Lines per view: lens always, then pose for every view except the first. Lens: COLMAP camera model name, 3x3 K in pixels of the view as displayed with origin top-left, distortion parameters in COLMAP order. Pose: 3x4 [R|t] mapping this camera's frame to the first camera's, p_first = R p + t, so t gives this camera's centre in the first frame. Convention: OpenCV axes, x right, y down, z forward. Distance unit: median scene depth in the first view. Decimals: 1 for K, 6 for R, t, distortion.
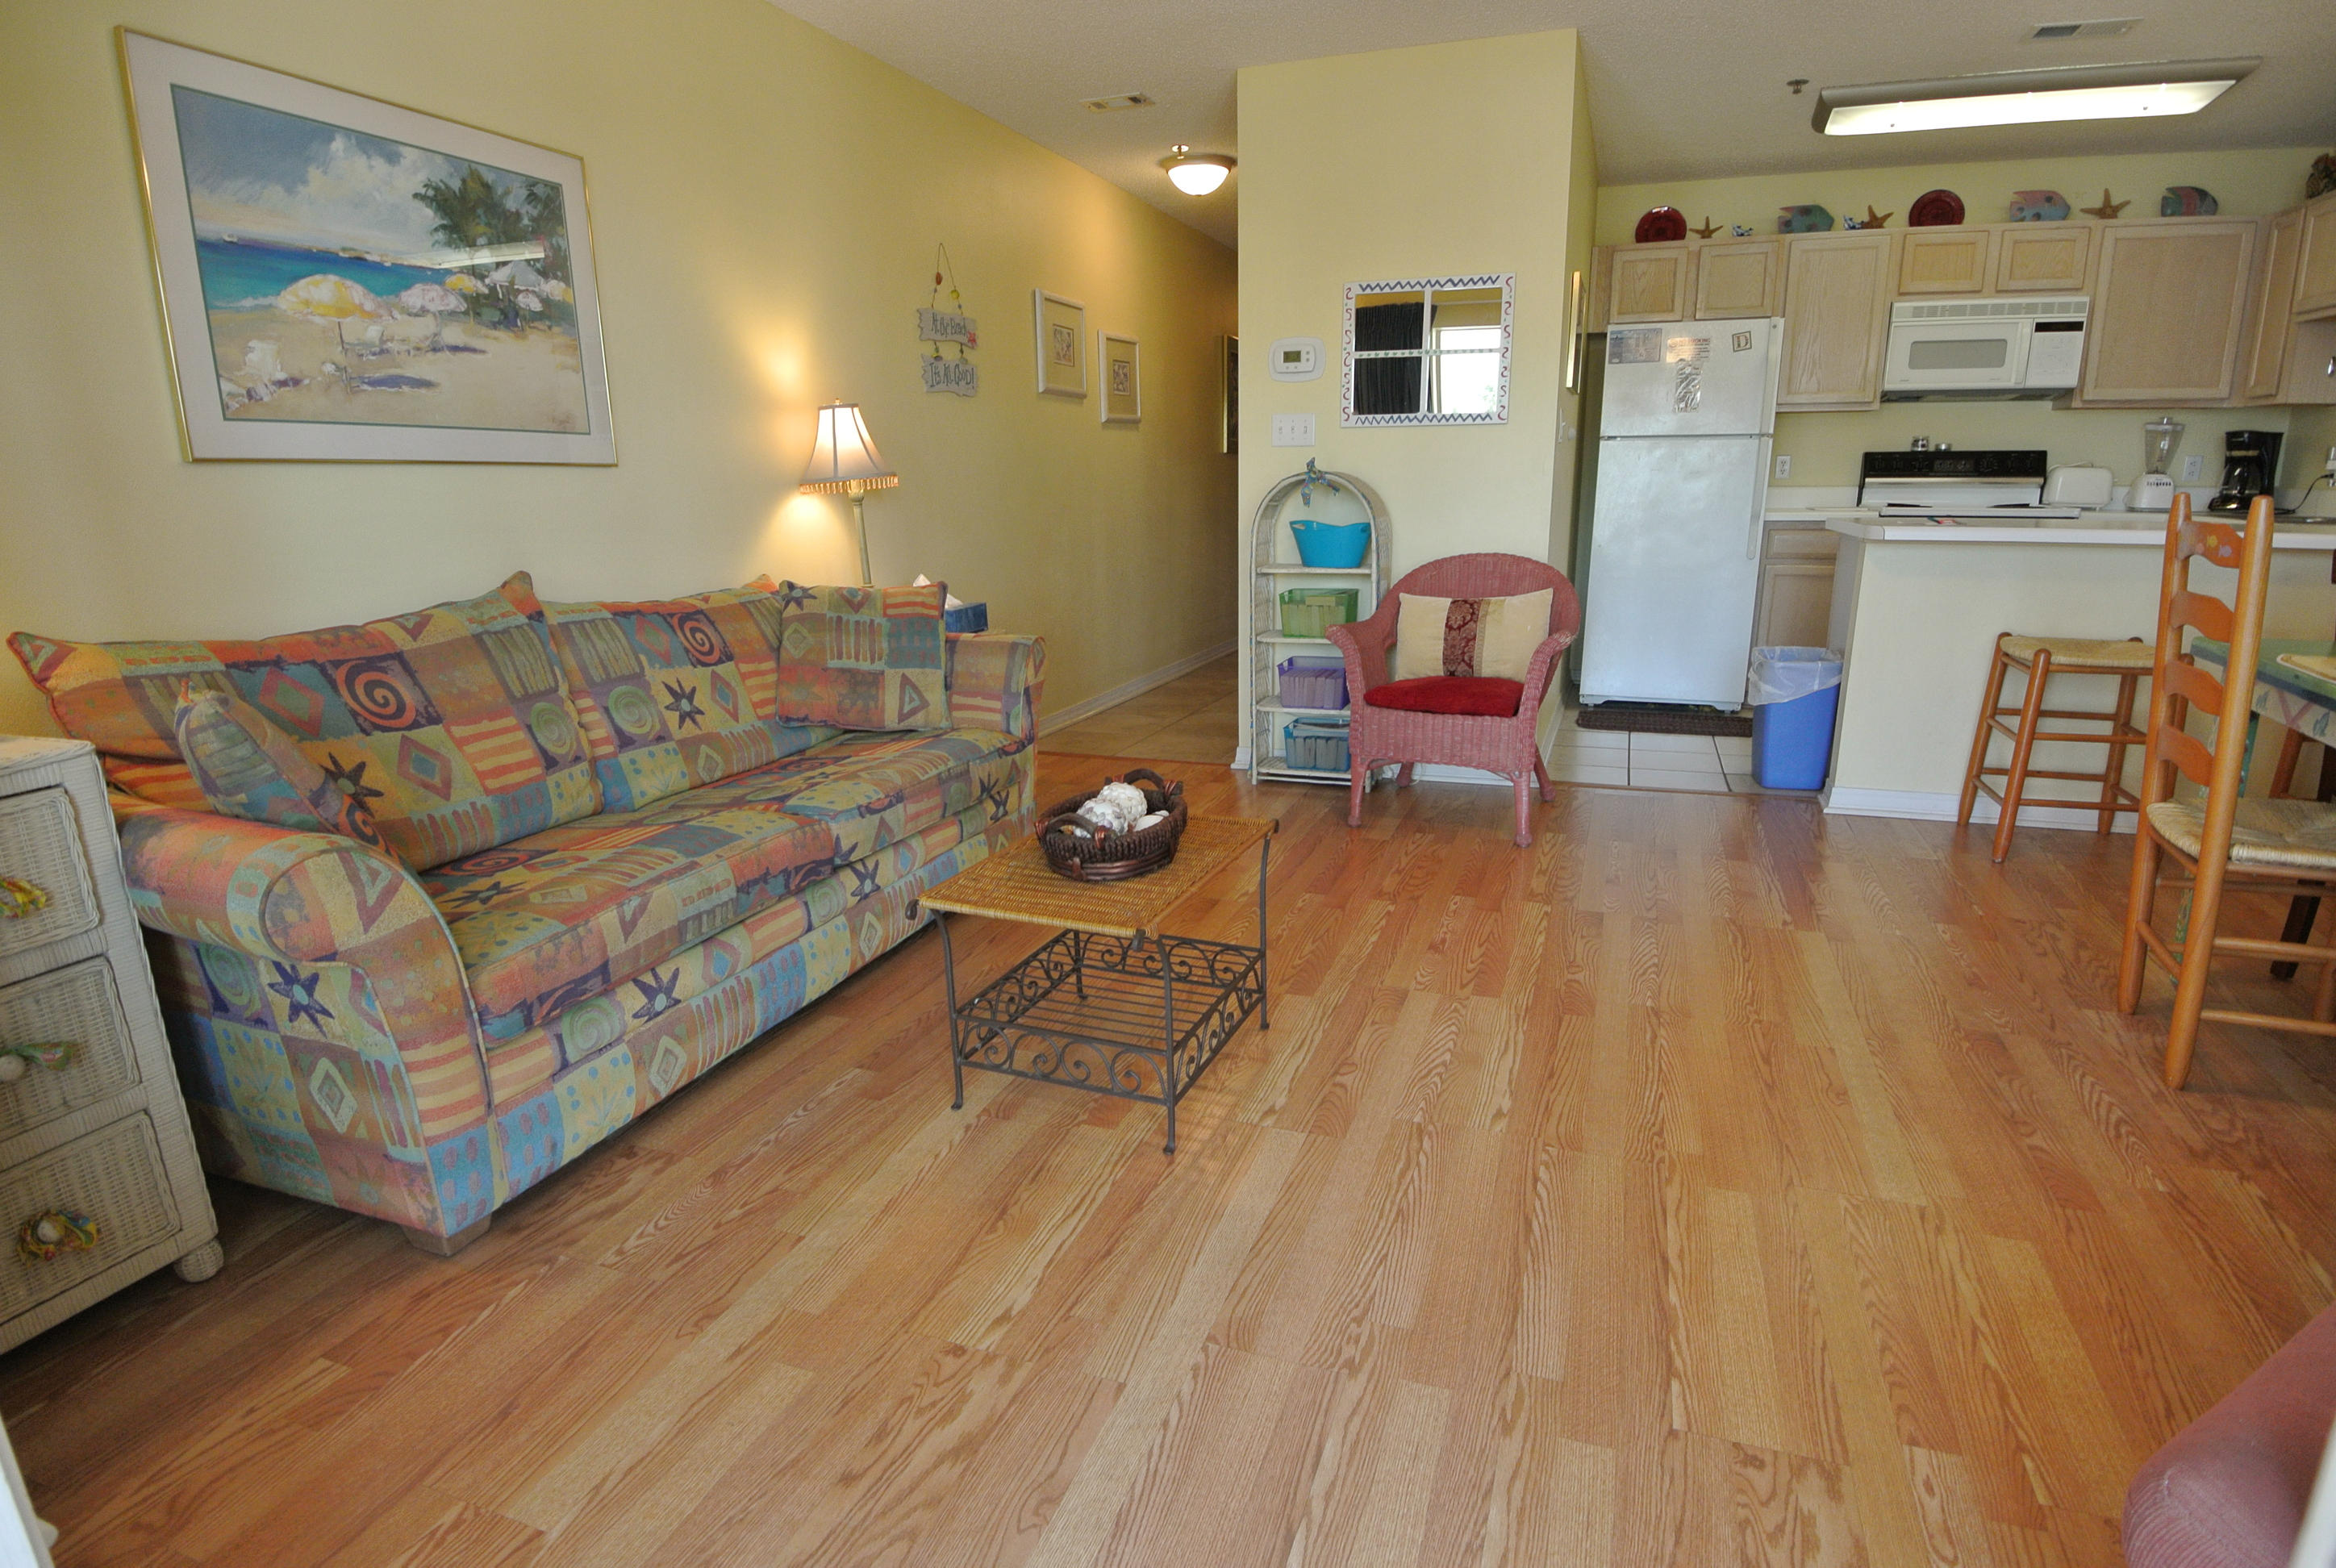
lens RADIAL K [[1213.0, 0, 1200.7], [0, 1213.0, 818.9], [0, 0, 1]] dist [-0.010311, -0.020101]
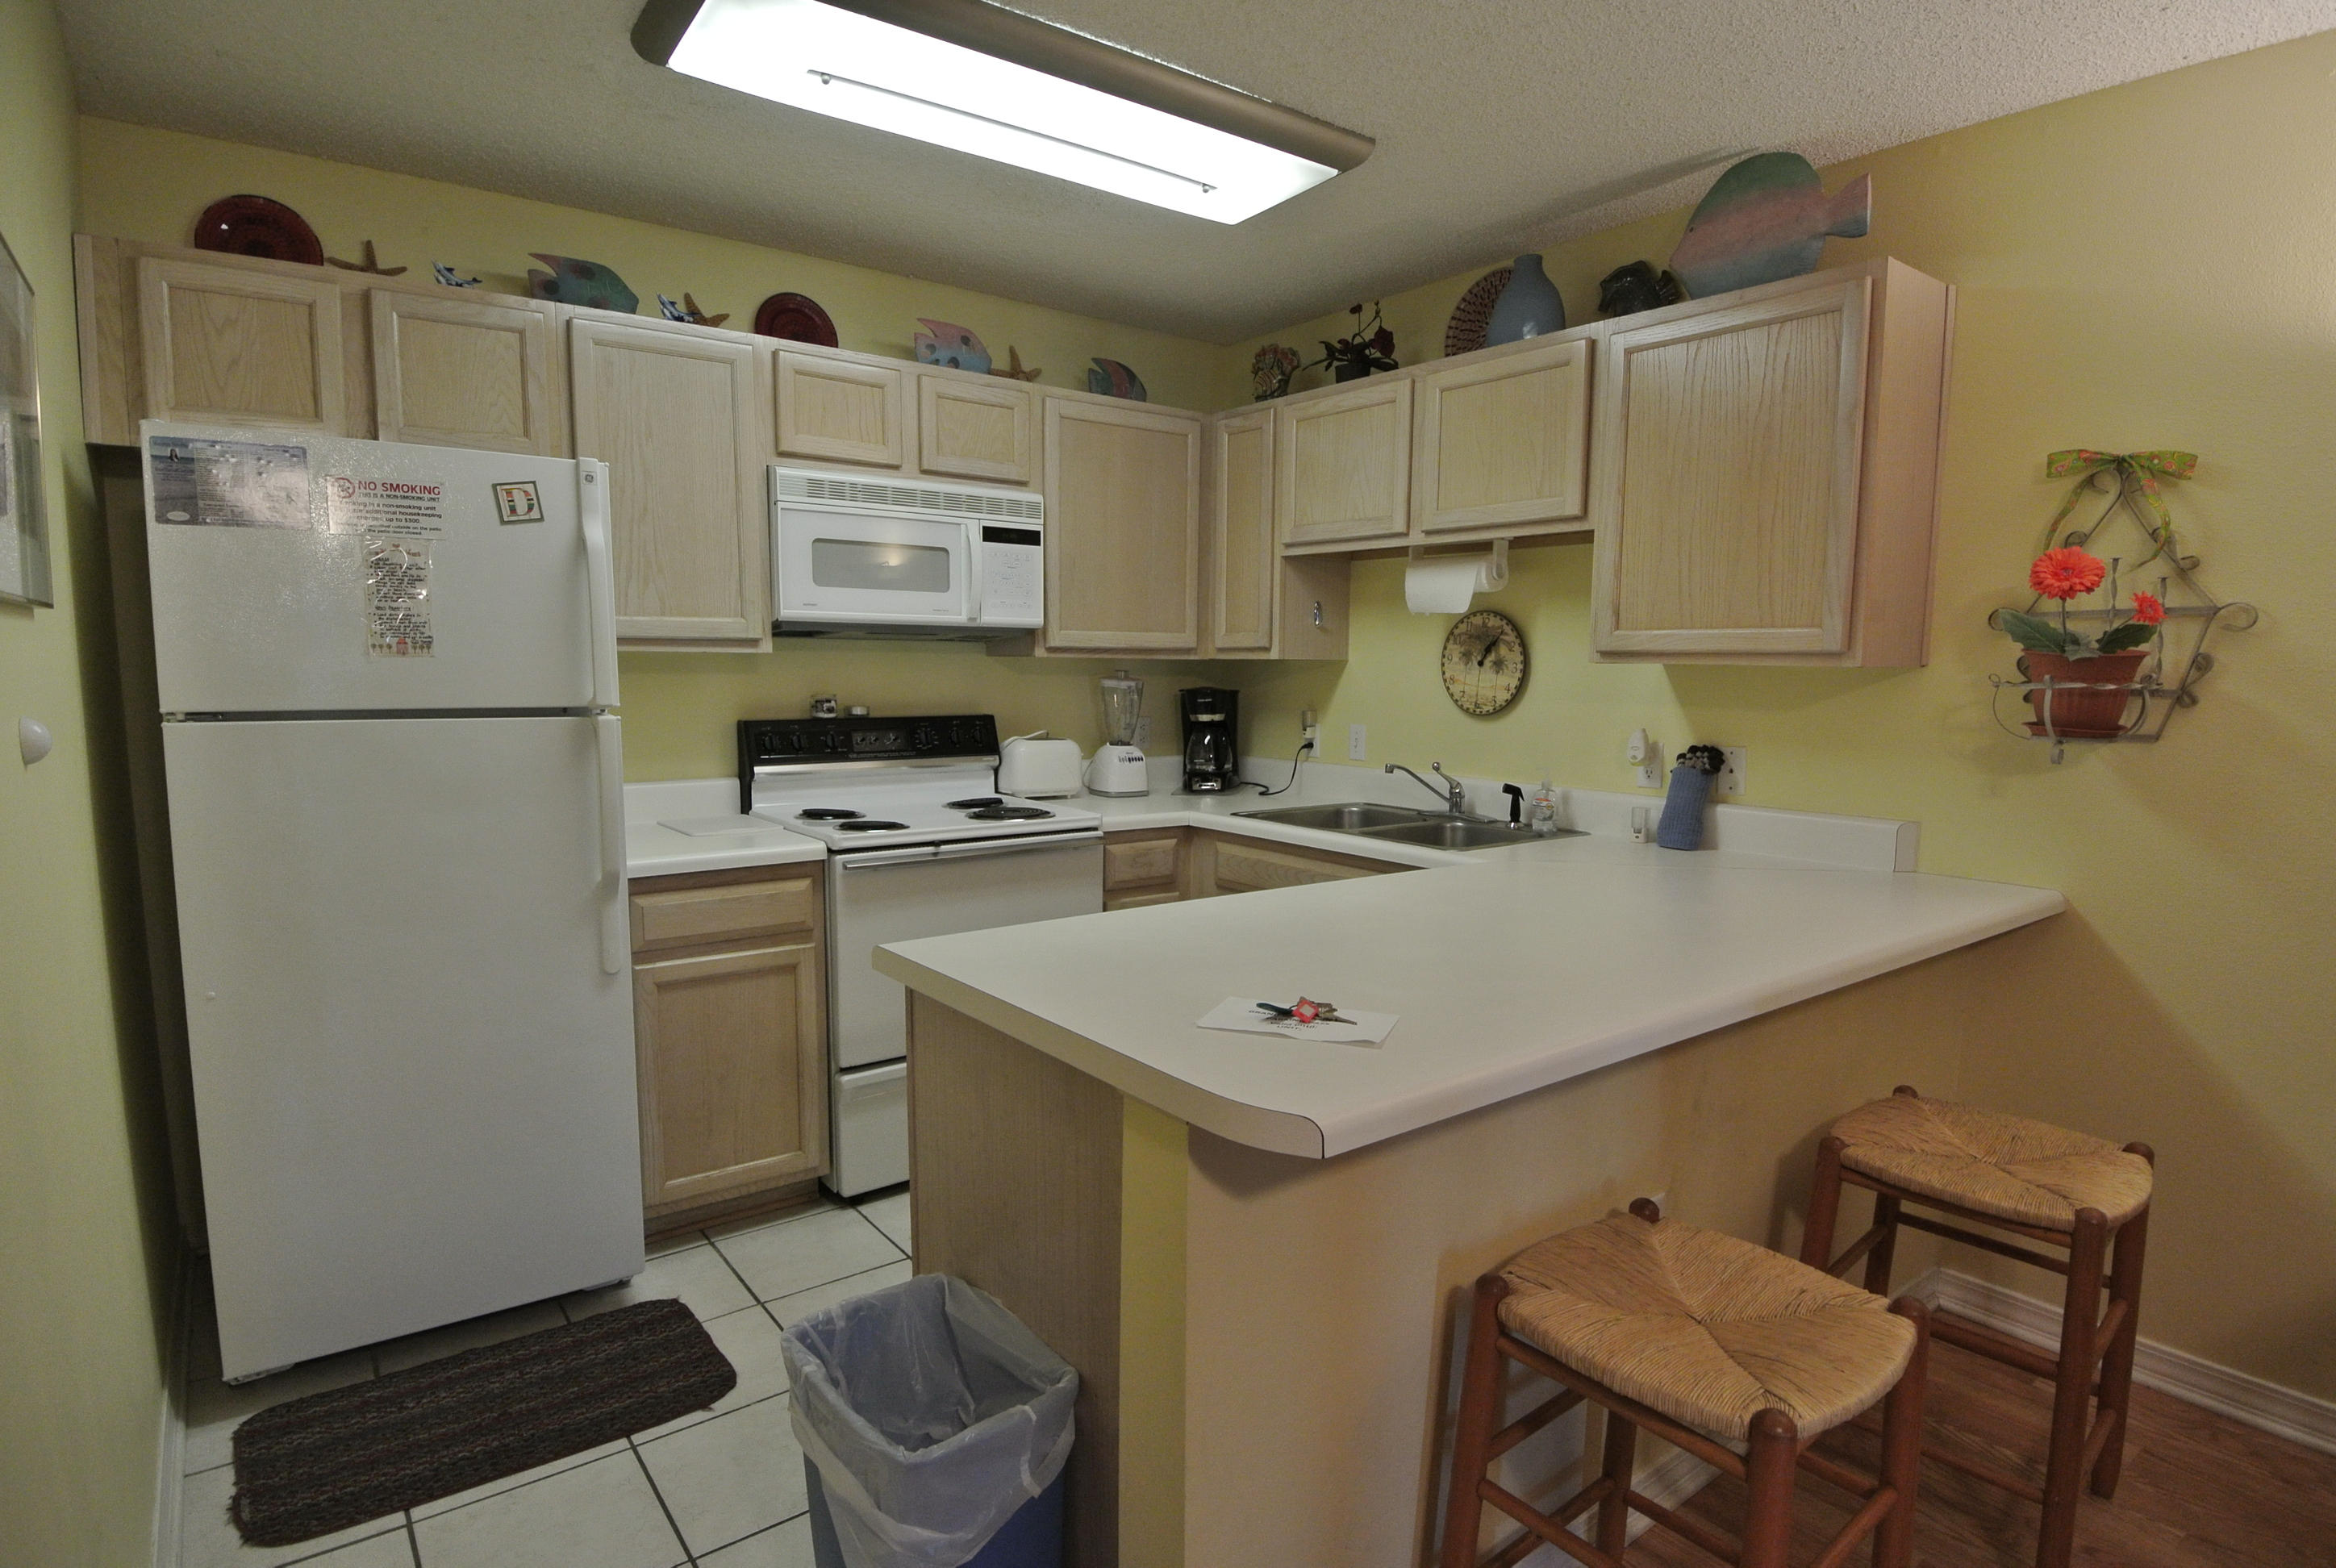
lens RADIAL K [[1213.0, 0, 1184.2], [0, 1213.0, 819.6], [0, 0, 1]] dist [-0.010311, -0.020101]
pose [[0.540303, -0.087772, 0.836880, 0.280545], [0.208502, 0.977495, -0.032092, -0.301177], [-0.815230, 0.191831, 0.546444, 0.806681]]
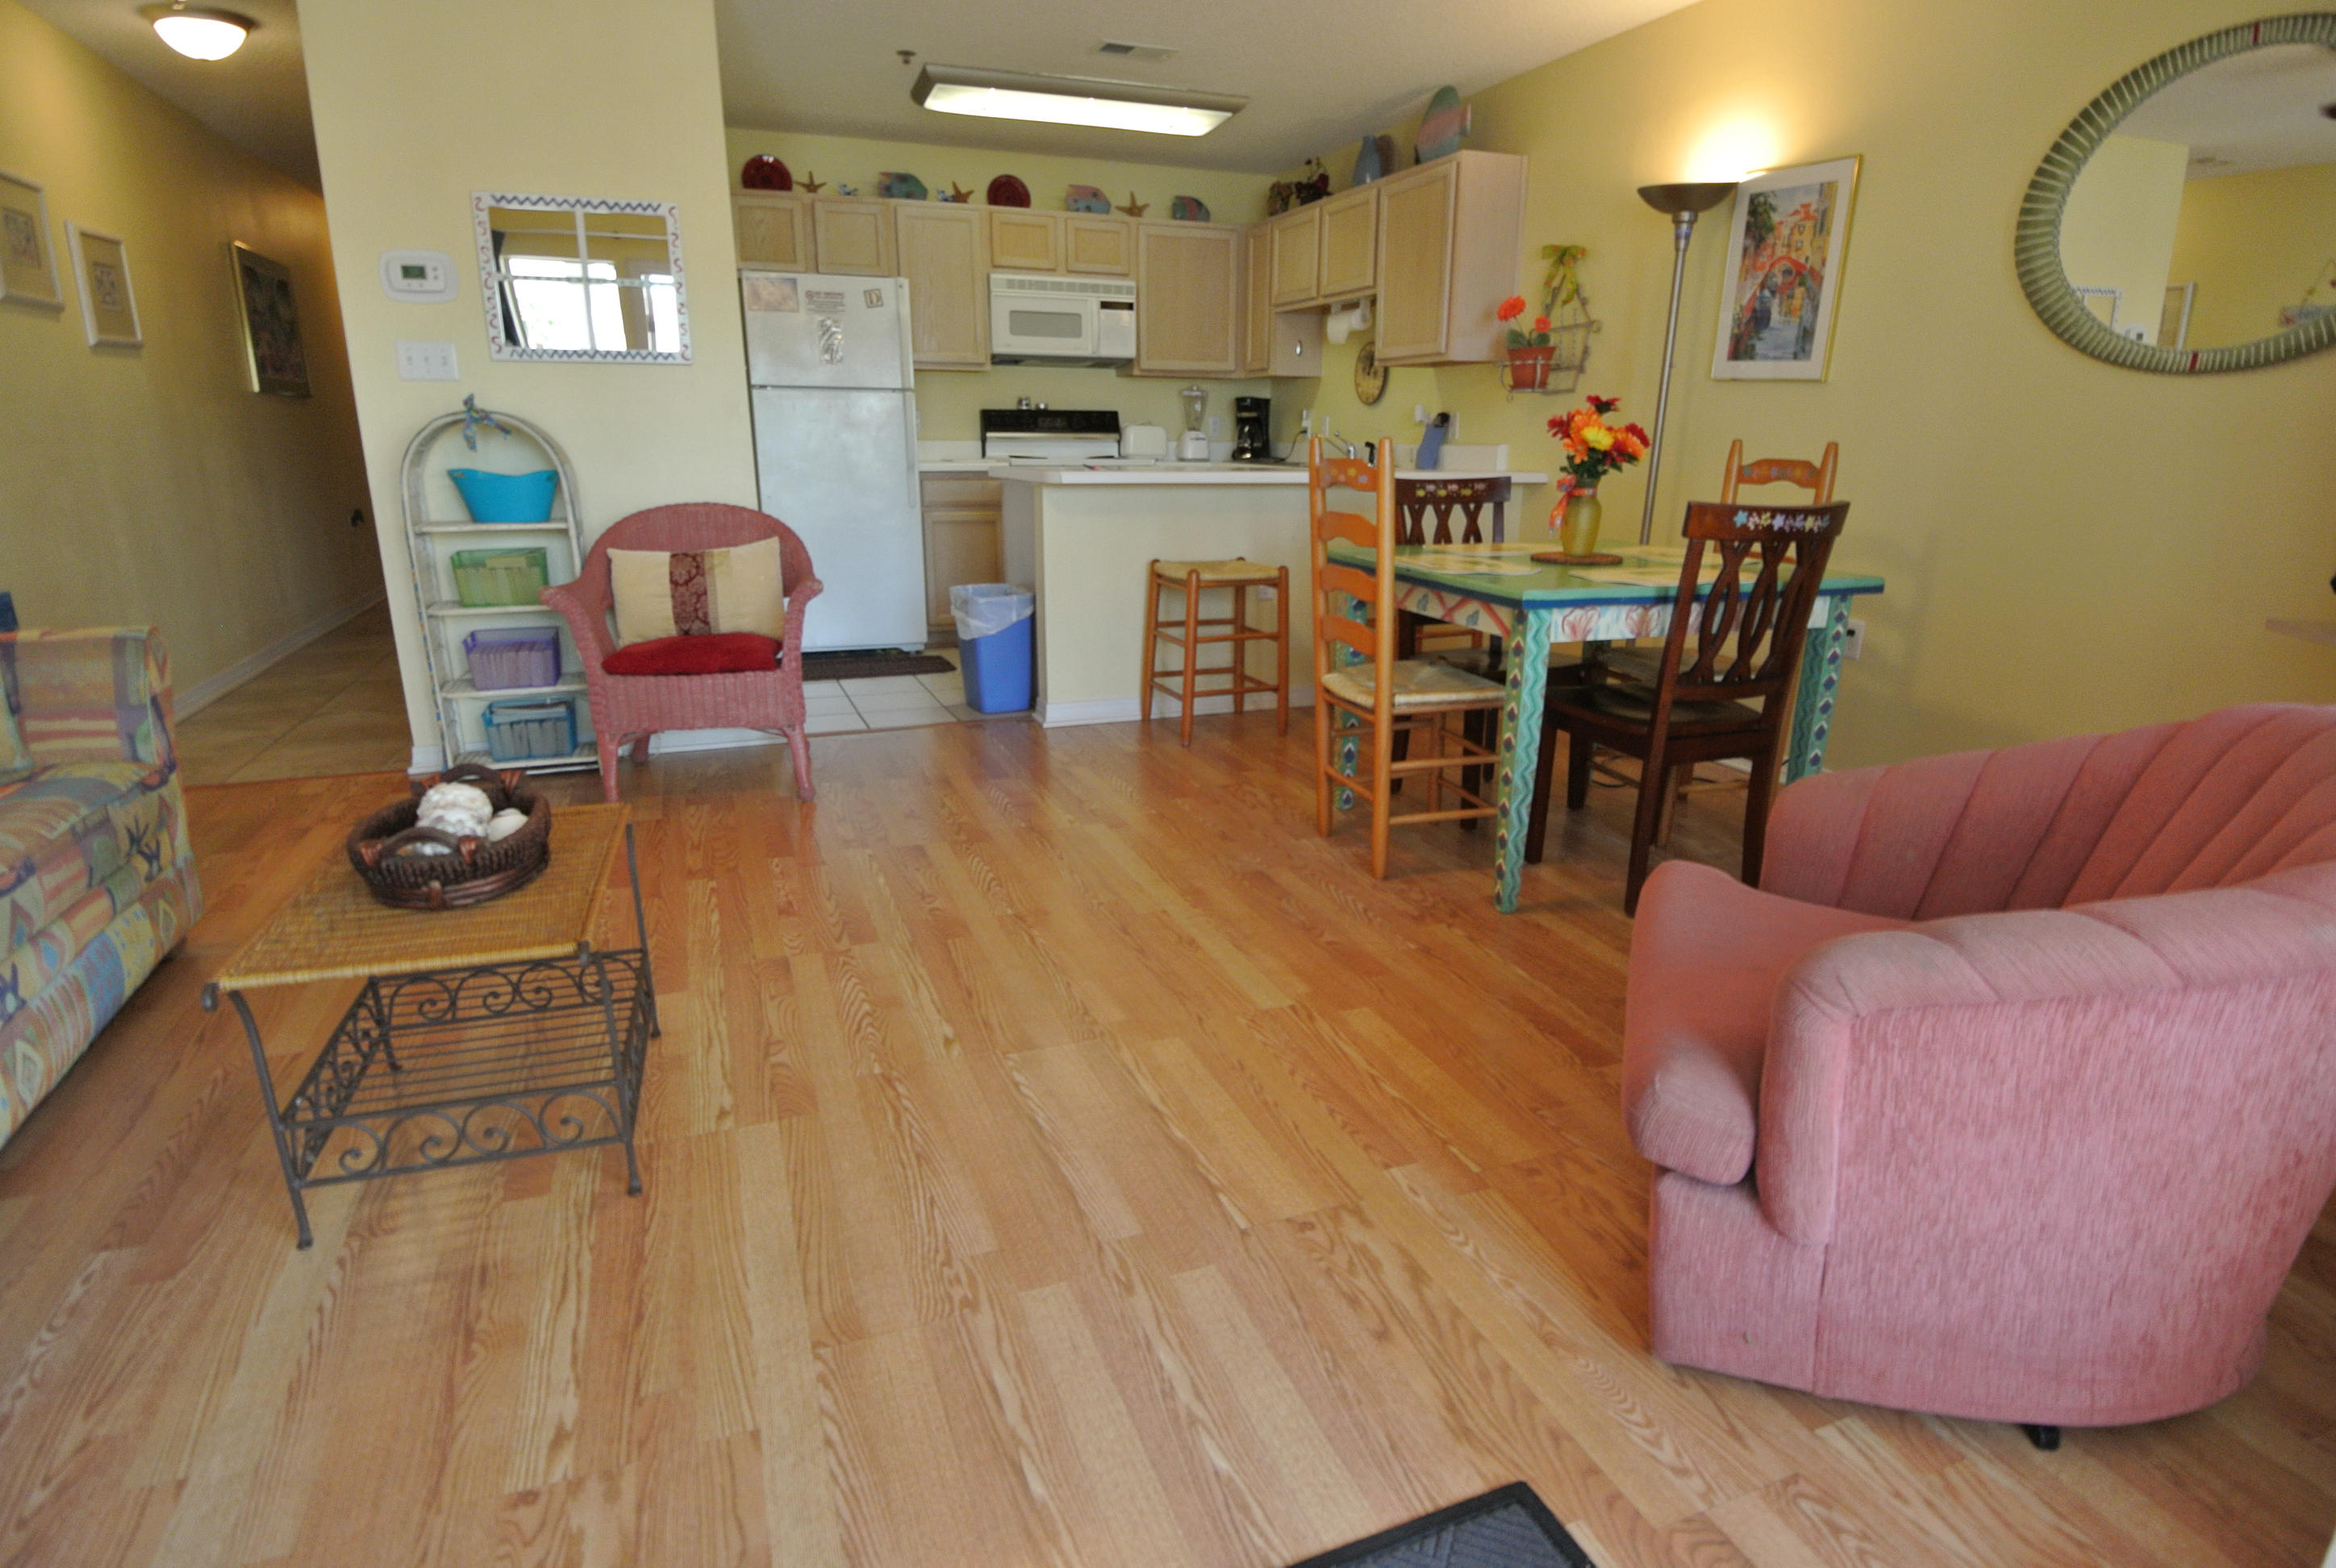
lens RADIAL K [[1213.0, 0, 1187.9], [0, 1213.0, 820.9], [0, 0, 1]] dist [-0.010311, -0.020101]
pose [[0.751937, -0.179673, 0.634278, -0.128618], [0.159247, 0.983154, 0.089712, 0.000628], [-0.639712, 0.033550, 0.767882, 0.045787]]
